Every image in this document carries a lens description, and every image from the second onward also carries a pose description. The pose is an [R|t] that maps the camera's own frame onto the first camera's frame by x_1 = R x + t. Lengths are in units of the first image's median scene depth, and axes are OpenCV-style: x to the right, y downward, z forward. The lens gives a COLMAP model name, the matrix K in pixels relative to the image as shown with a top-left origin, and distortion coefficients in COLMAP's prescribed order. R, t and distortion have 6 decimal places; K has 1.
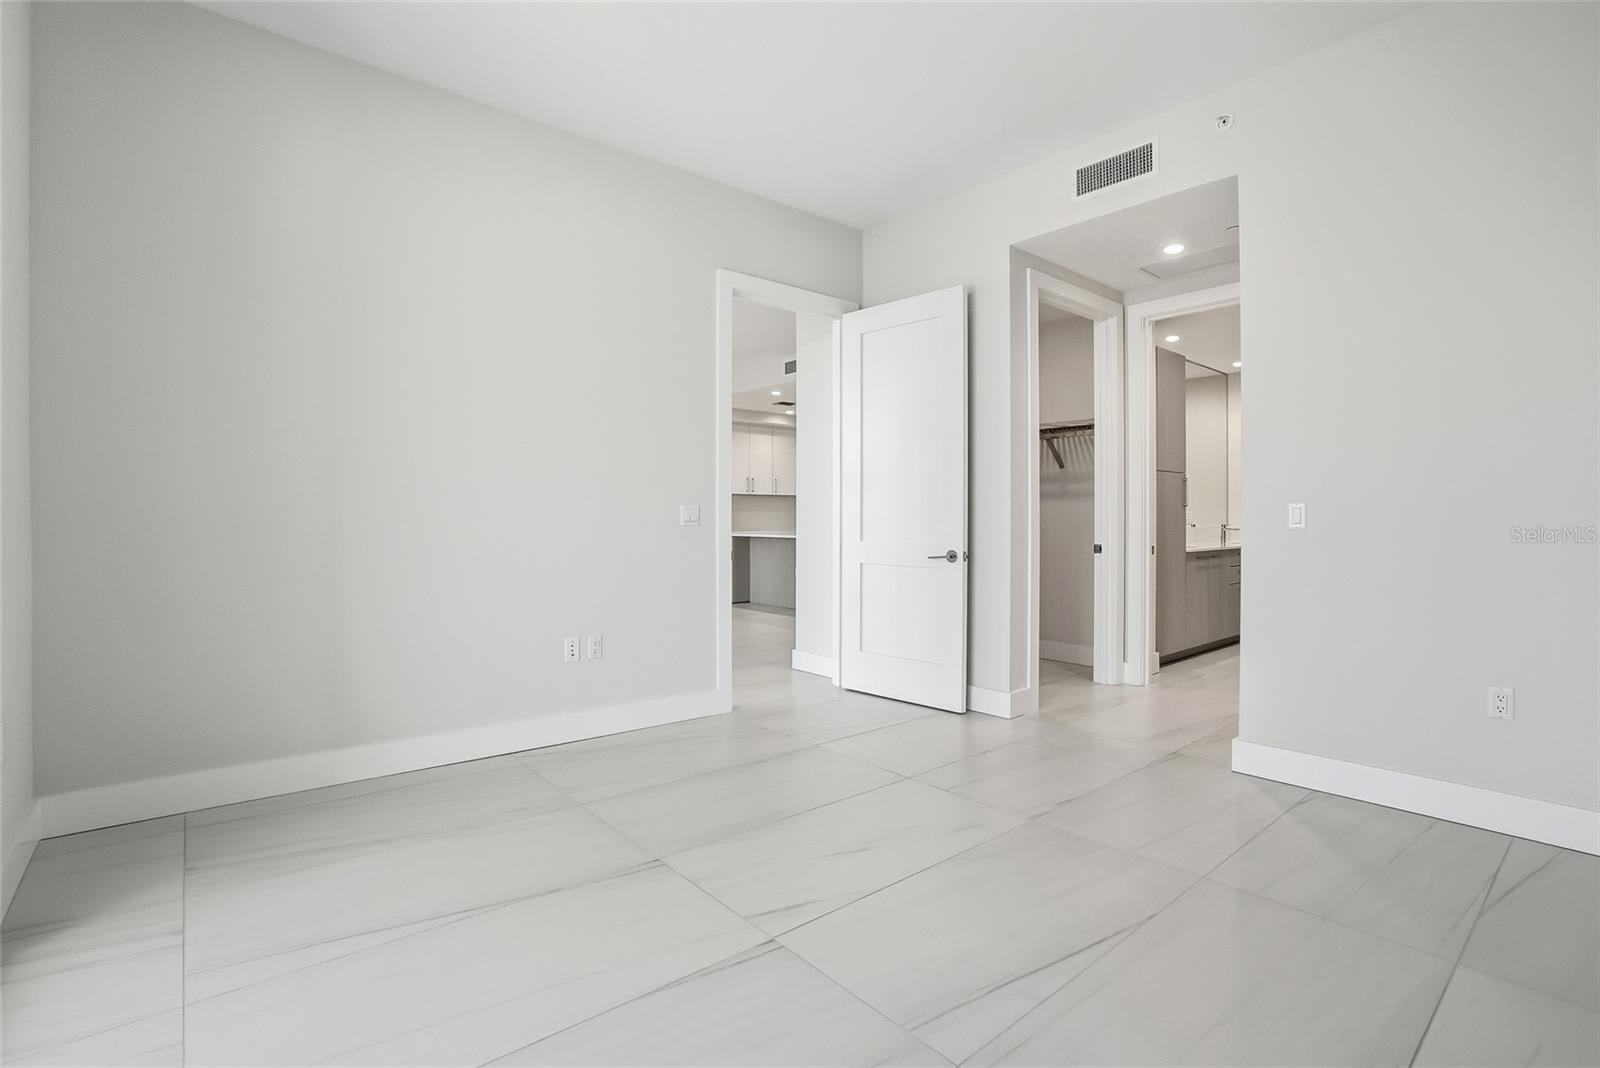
lens RADIAL K [[756.5, 0, 812.0], [0, 756.5, 532.7], [0, 0, 1]] dist [-0.052138, 0.022739]
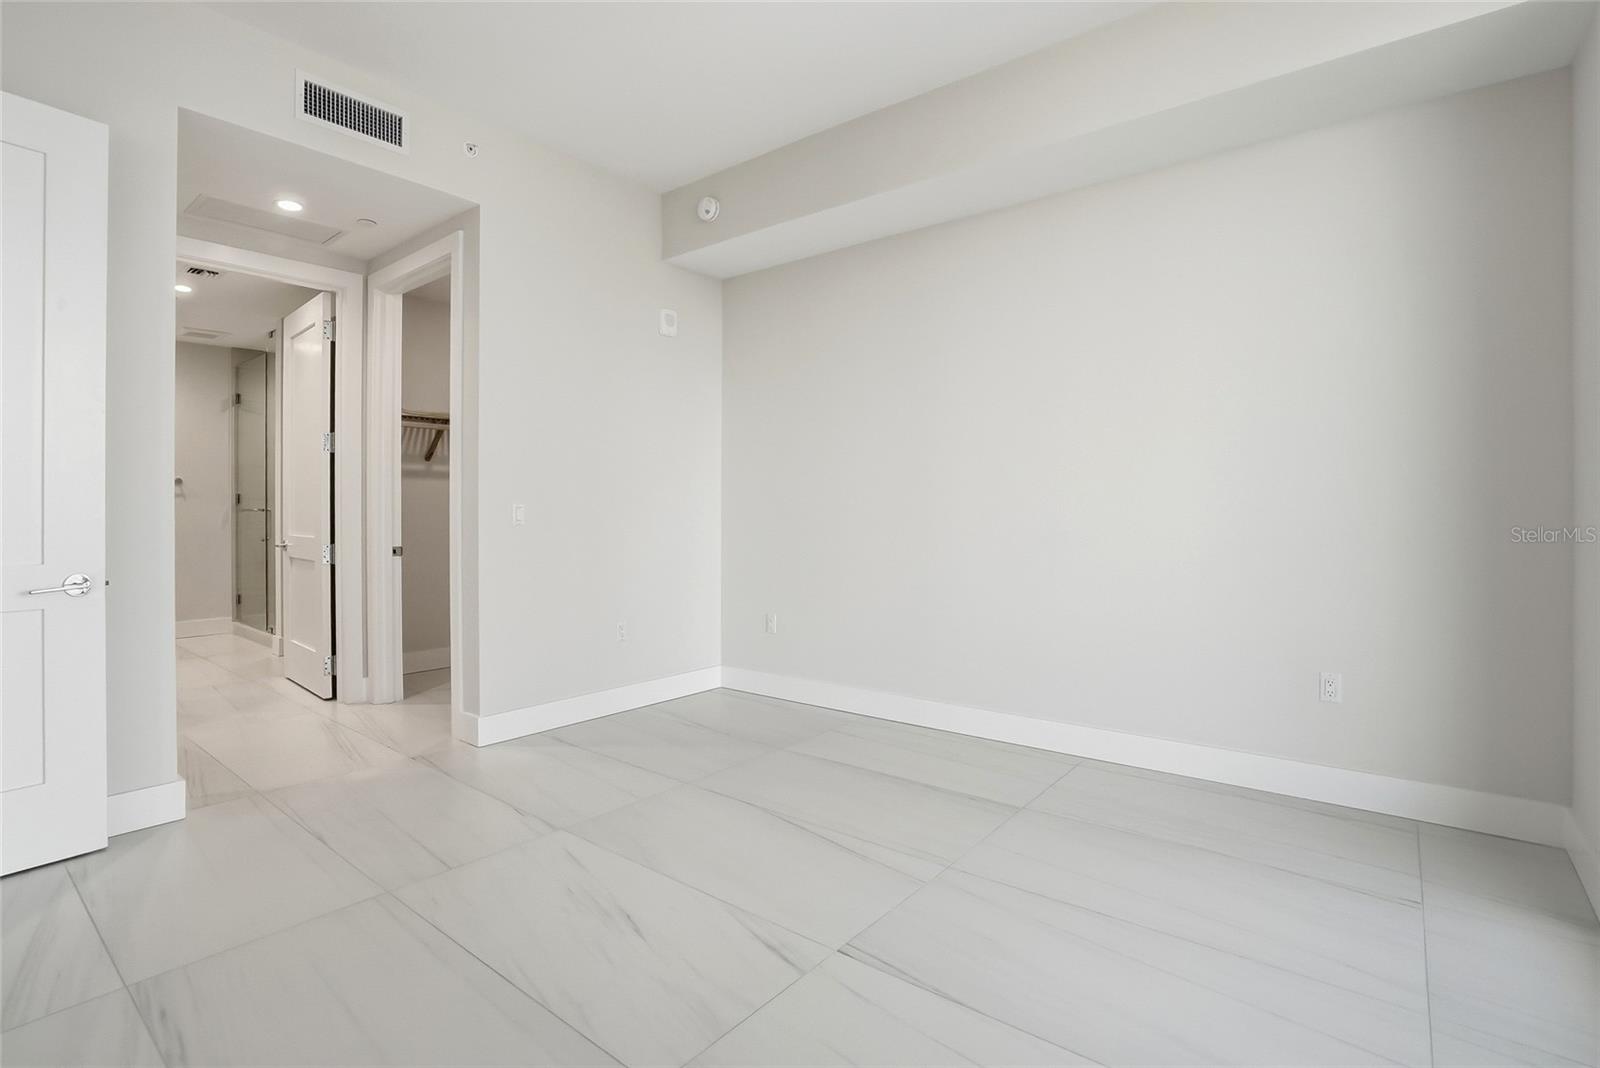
lens RADIAL K [[744.9, 0, 808.9], [0, 744.9, 531.6], [0, 0, 1]] dist [-0.061211, 0.027271]
pose [[-0.181872, -0.032986, 0.982769, -0.585852], [0.005992, 0.999381, 0.034652, -0.033190], [-0.983304, 0.012191, -0.181562, 0.706169]]
